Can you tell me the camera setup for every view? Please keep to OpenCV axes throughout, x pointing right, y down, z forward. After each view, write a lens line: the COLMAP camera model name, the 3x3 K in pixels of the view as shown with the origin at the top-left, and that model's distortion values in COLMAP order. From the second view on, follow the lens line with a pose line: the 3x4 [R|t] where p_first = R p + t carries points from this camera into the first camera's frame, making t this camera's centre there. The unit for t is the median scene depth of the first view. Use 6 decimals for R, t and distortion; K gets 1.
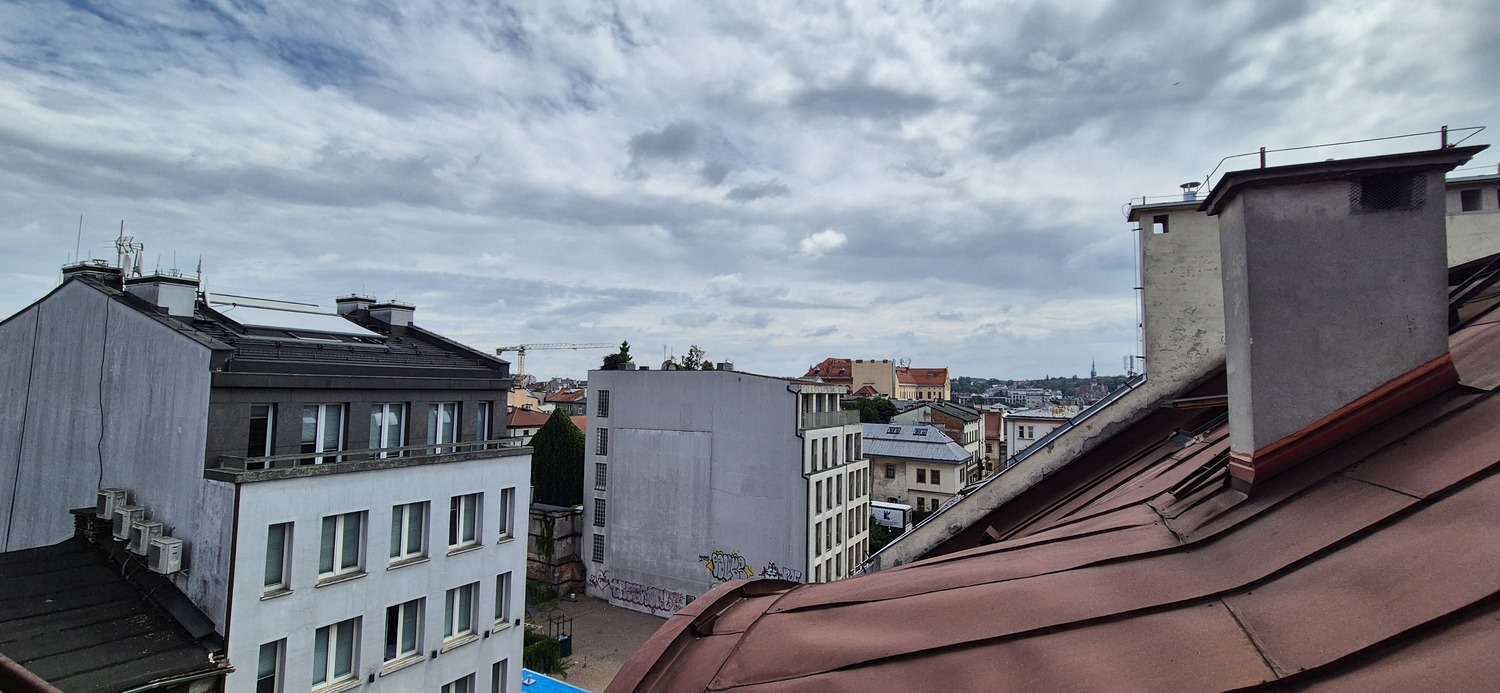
lens RADIAL K [[618.6, 0, 750.0], [0, 618.6, 346.5], [0, 0, 1]] dist [0.001196, -0.000339]
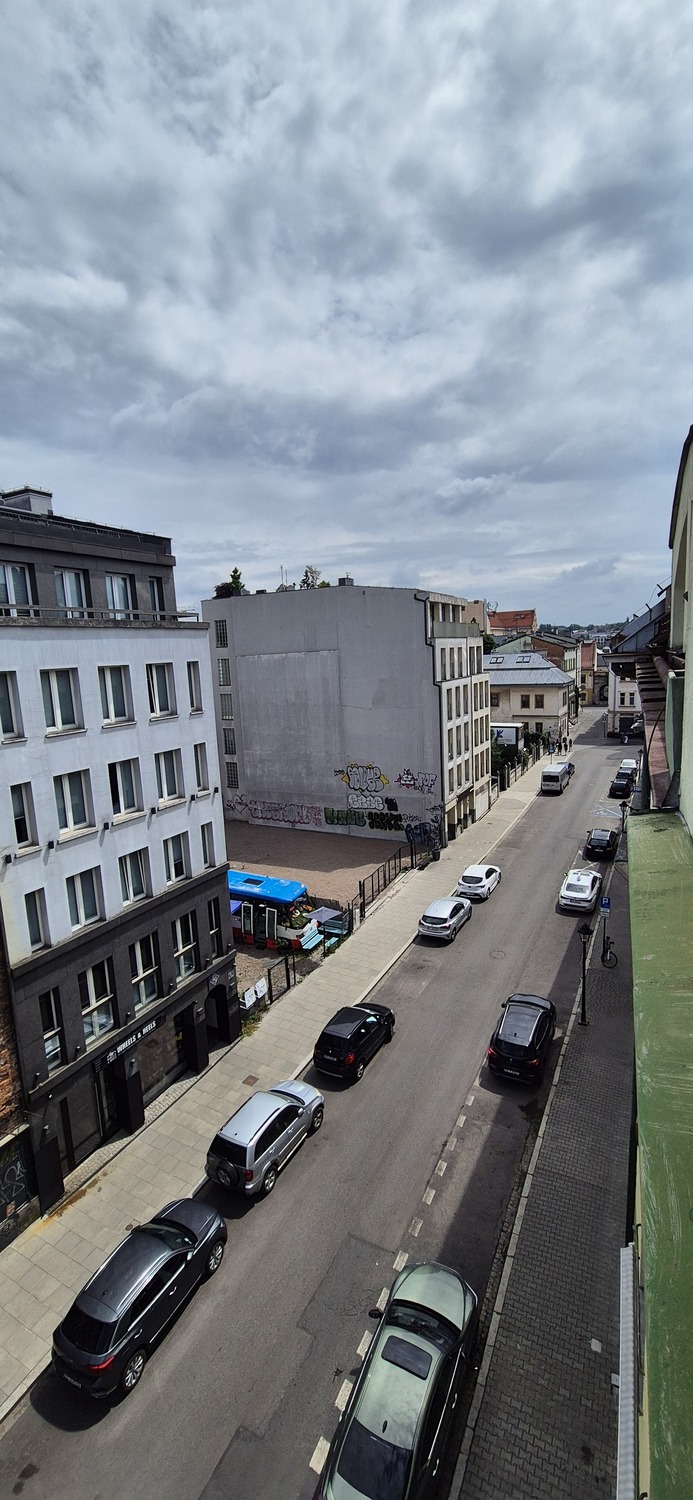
lens RADIAL K [[618.6, 0, 346.5], [0, 618.6, 750.0], [0, 0, 1]] dist [0.001196, -0.000339]
pose [[0.997405, -0.069571, 0.018522, -0.076472], [0.063699, 0.972664, 0.223308, 0.071750], [-0.033551, -0.221548, 0.974572, -0.006678]]
